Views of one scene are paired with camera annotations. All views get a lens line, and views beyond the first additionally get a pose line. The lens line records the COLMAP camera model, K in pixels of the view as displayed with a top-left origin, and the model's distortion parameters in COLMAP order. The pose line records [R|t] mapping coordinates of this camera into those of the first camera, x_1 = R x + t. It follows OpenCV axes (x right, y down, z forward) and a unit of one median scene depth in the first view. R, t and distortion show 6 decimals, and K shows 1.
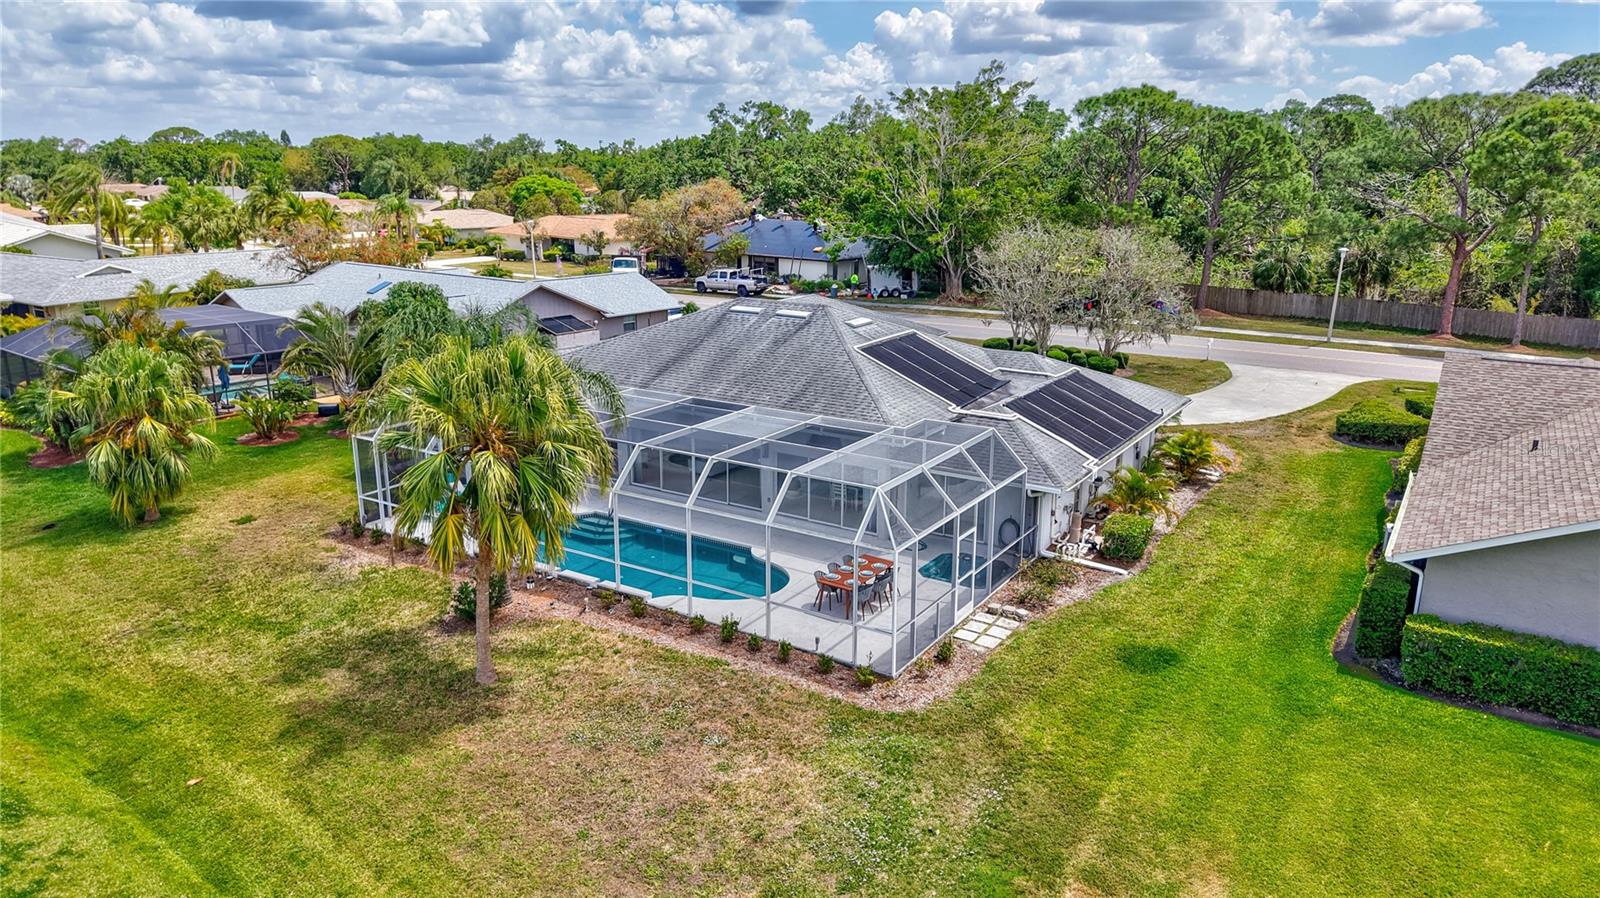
lens RADIAL K [[1069.4, 0, 795.2], [0, 1069.4, 450.1], [0, 0, 1]] dist [0.059550, -0.086914]
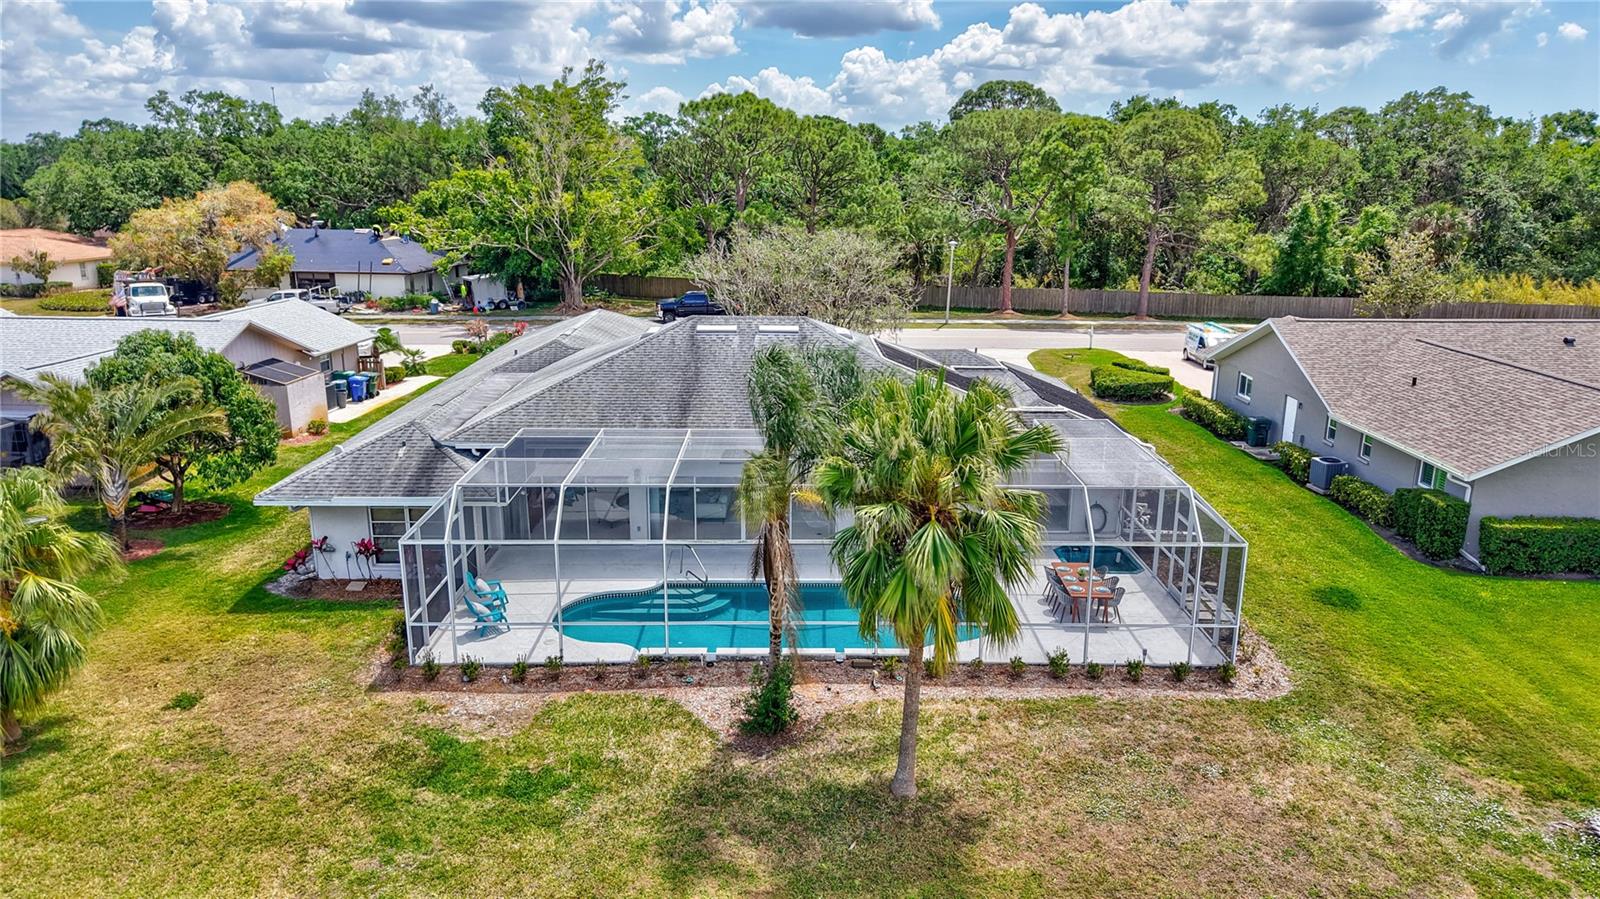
lens RADIAL K [[1071.0, 0, 800.0], [0, 1071.0, 449.5], [0, 0, 1]] dist [0.002419, -0.004127]
pose [[0.833875, -0.137122, 0.534649, -0.512412], [0.138254, 0.989660, 0.038189, -0.059840], [-0.534357, 0.042073, 0.844211, 0.229527]]
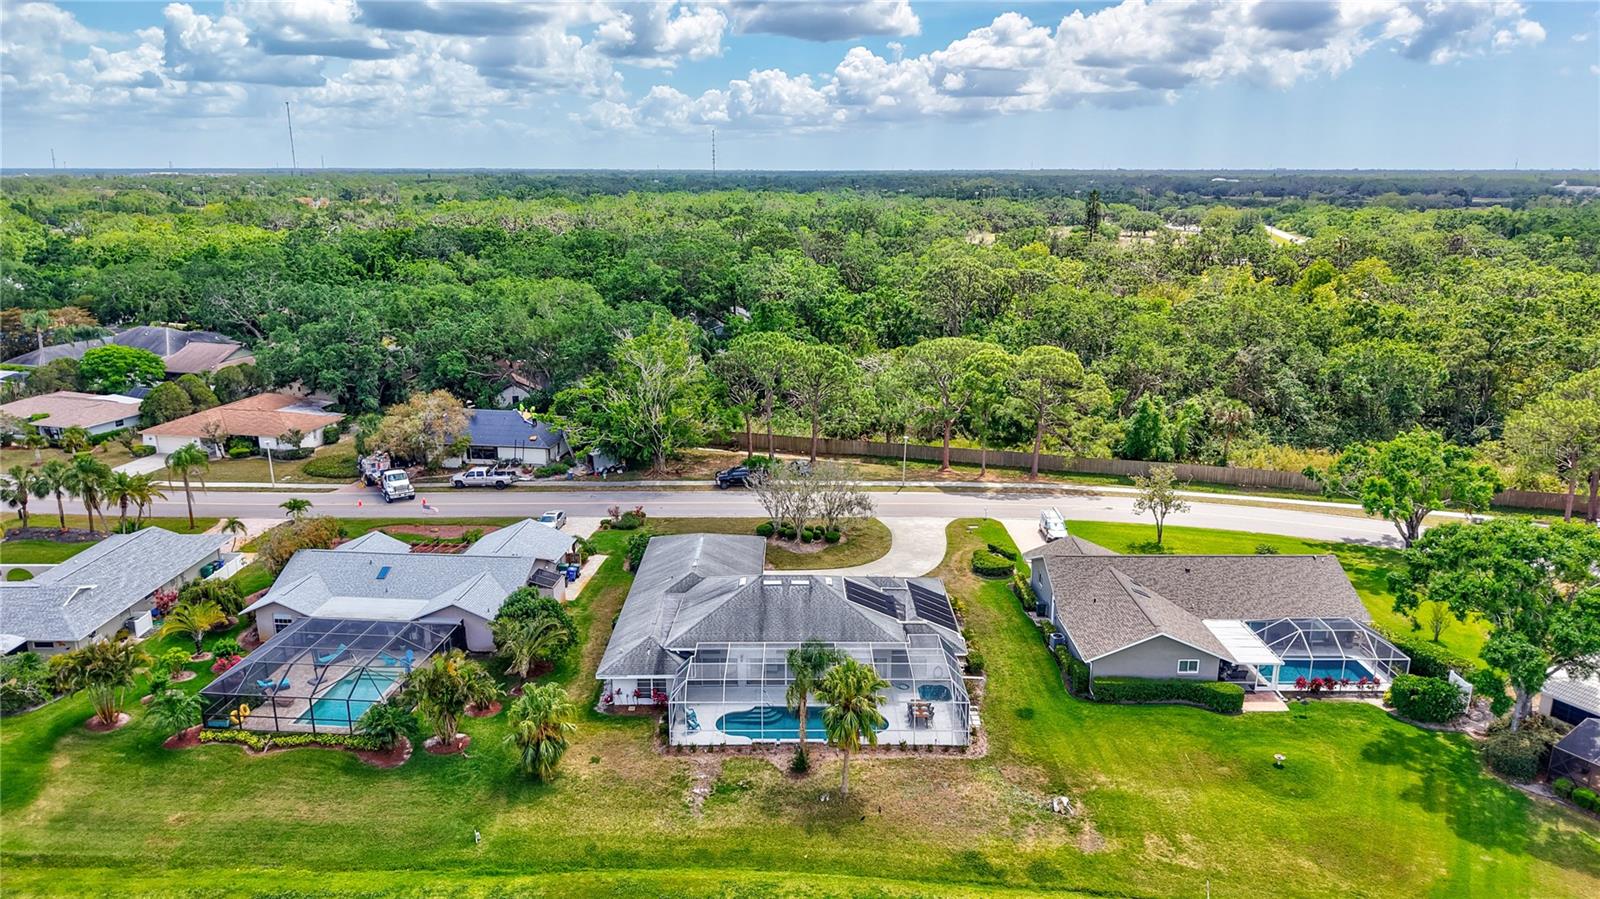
lens RADIAL K [[1069.4, 0, 795.2], [0, 1069.4, 450.6], [0, 0, 1]] dist [0.059550, -0.086914]
pose [[0.838984, -0.141817, 0.525352, -1.102974], [0.142972, 0.988972, 0.038644, -0.483401], [-0.525038, 0.042689, 0.850007, -0.793290]]
